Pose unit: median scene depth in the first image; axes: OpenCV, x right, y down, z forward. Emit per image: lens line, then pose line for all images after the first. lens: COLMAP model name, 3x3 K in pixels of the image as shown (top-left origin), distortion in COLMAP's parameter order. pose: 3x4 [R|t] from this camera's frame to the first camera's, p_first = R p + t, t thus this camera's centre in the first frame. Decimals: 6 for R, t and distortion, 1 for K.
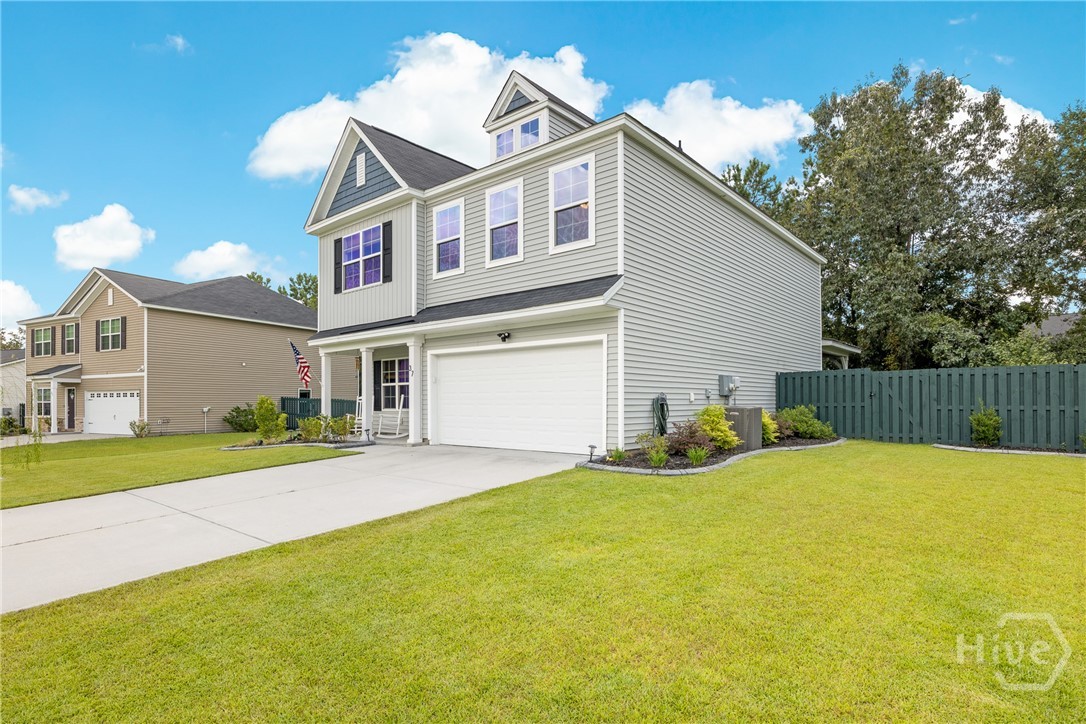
lens RADIAL K [[556.3, 0, 546.1], [0, 556.3, 407.4], [0, 0, 1]] dist [0.000173, -0.000175]
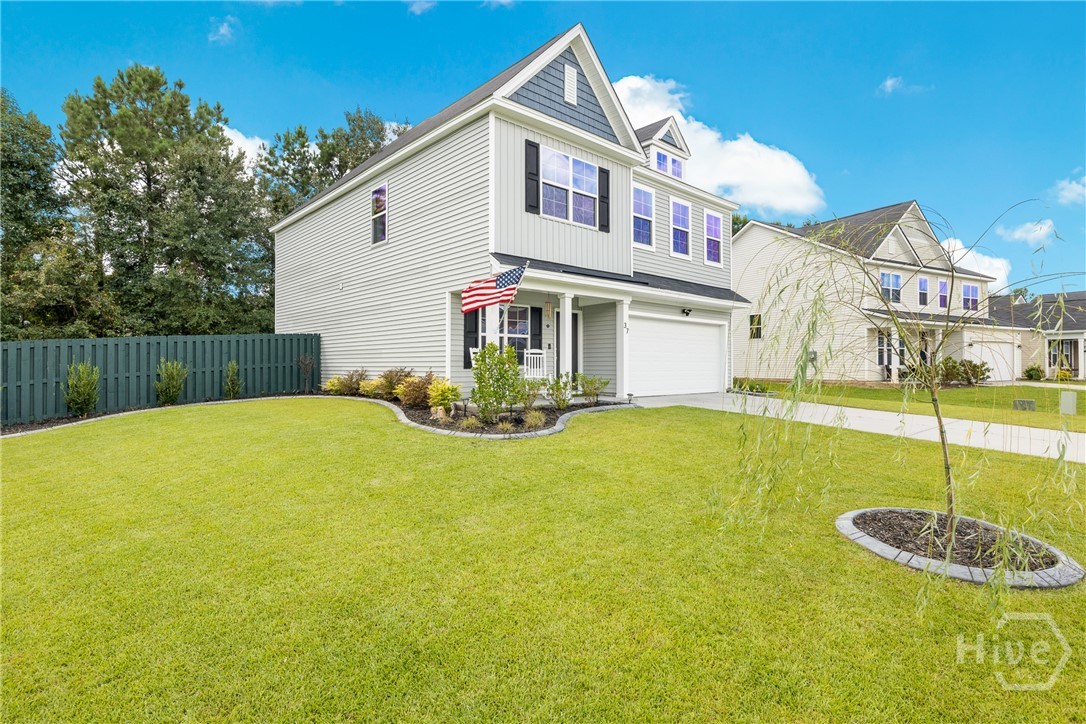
lens RADIAL K [[559.2, 0, 543.0], [0, 559.2, 362.0], [0, 0, 1]] dist [-0.001221, -0.000099]
pose [[0.127536, 0.009931, 0.991784, -0.453759], [0.008754, 0.999900, -0.011138, 0.002599], [-0.991795, 0.010103, 0.127436, 0.359334]]
